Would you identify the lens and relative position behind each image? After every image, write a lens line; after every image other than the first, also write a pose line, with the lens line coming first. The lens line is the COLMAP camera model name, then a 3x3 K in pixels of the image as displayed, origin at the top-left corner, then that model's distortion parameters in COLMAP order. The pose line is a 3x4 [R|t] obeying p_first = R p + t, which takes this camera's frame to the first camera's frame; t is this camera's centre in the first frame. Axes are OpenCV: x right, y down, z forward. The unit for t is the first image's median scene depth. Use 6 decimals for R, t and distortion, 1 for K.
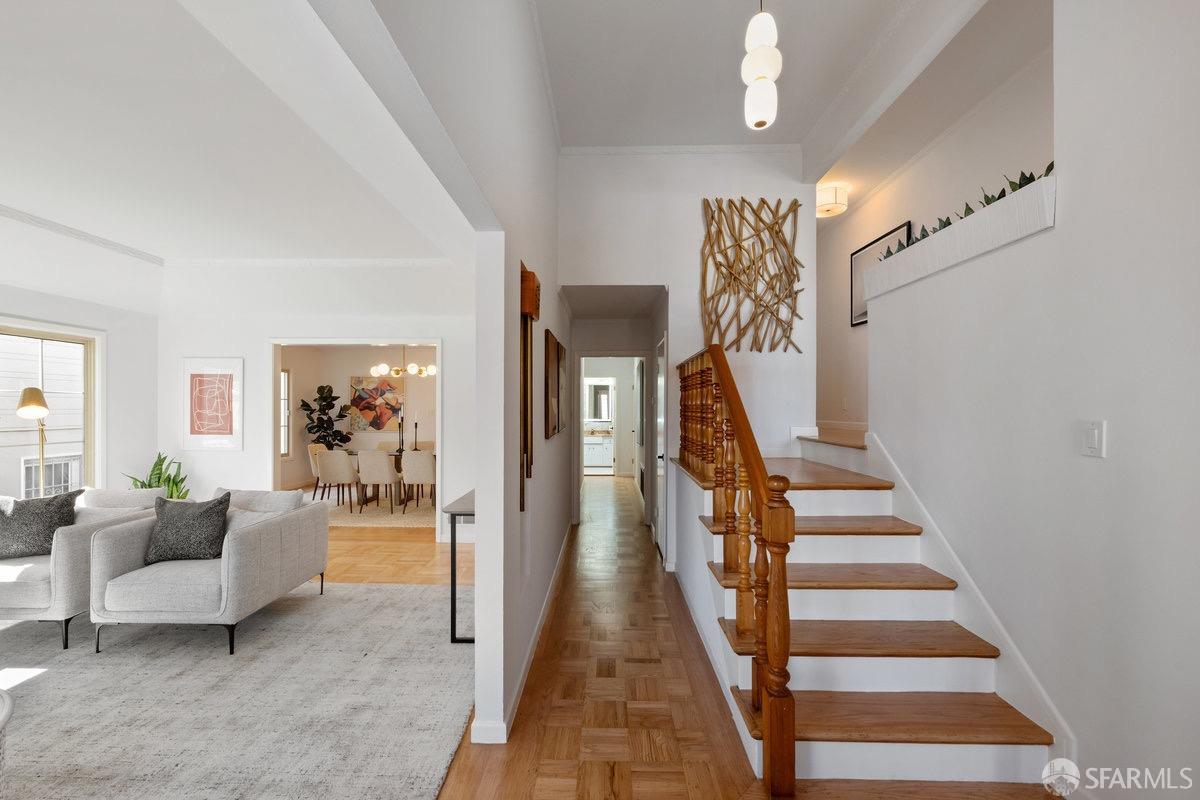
lens RADIAL K [[514.4, 0, 599.3], [0, 514.4, 408.2], [0, 0, 1]] dist [-0.003135, 0.000613]
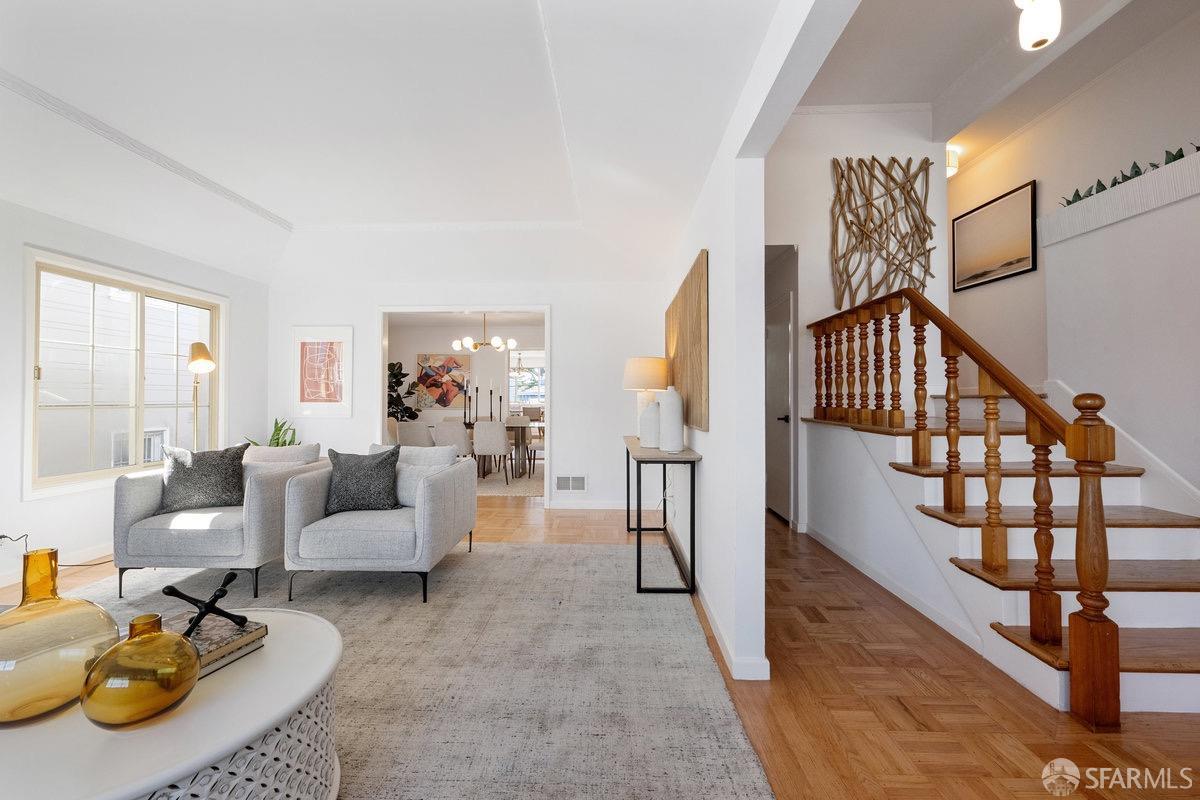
lens RADIAL K [[509.0, 0, 599.0], [0, 509.0, 391.7], [0, 0, 1]] dist [-0.002759, 0.000479]
pose [[0.999904, -0.004712, -0.013034, -0.243023], [0.004534, 0.999896, -0.013657, 0.058189], [0.013097, 0.013597, 0.999822, 0.011590]]
